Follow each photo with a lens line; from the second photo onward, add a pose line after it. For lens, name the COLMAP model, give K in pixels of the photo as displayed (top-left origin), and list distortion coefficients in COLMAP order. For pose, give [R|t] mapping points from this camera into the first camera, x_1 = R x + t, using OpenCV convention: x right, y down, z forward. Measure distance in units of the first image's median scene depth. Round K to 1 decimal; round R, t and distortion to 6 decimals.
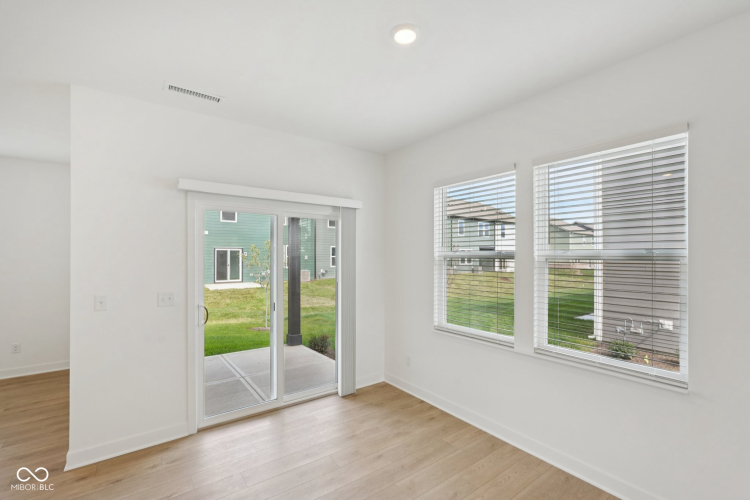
lens RADIAL K [[331.7, 0, 375.3], [0, 331.7, 256.4], [0, 0, 1]] dist [-0.025644, 0.013779]
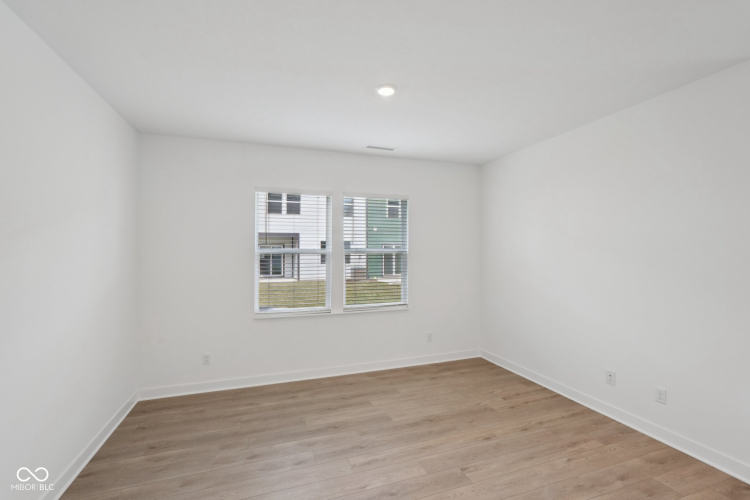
lens RADIAL K [[331.7, 0, 375.3], [0, 331.7, 256.4], [0, 0, 1]] dist [-0.025644, 0.013779]
pose [[0.955400, -0.000757, -0.295313, -1.177762], [0.005138, 0.999888, 0.014060, 0.000306], [0.295269, -0.014951, 0.955297, -0.102528]]
